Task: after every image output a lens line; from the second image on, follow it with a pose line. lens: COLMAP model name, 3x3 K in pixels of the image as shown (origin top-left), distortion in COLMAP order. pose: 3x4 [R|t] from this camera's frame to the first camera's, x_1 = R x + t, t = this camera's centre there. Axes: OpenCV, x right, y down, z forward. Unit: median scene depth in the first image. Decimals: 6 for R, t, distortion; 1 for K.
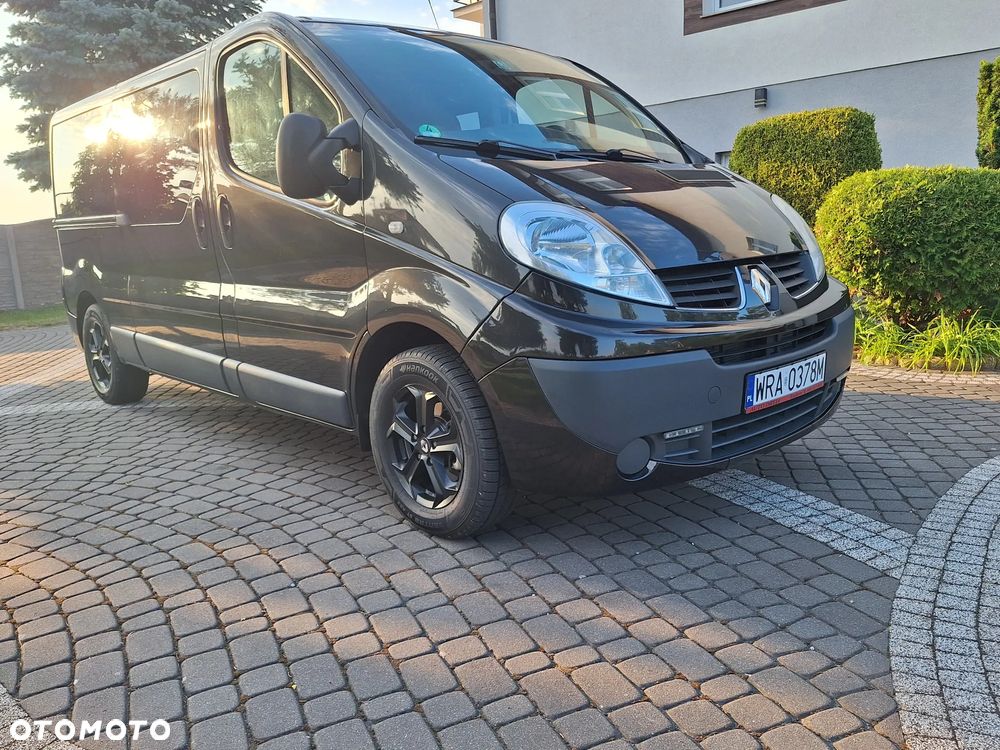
lens RADIAL K [[816.8, 0, 506.2], [0, 816.8, 372.2], [0, 0, 1]] dist [0.066541, -0.072735]
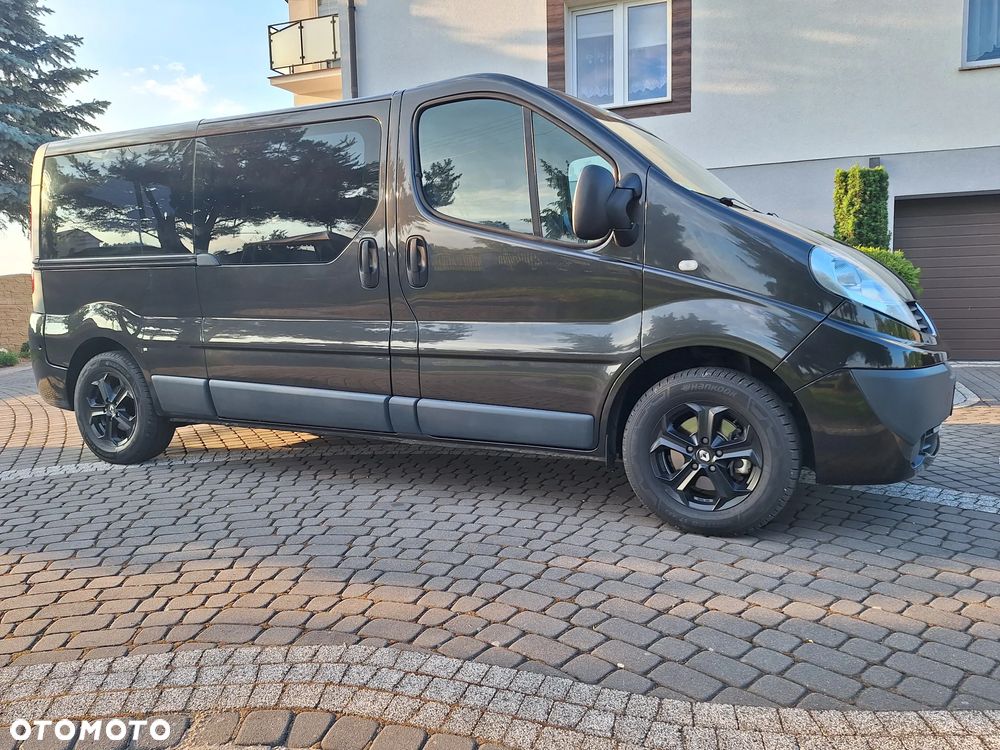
lens RADIAL K [[816.8, 0, 493.7], [0, 816.8, 371.0], [0, 0, 1]] dist [0.066541, -0.072735]
pose [[0.938564, -0.006481, 0.345045, -0.785821], [0.038734, 0.995484, -0.086663, 0.061867], [-0.342925, 0.094704, 0.934577, 0.019878]]
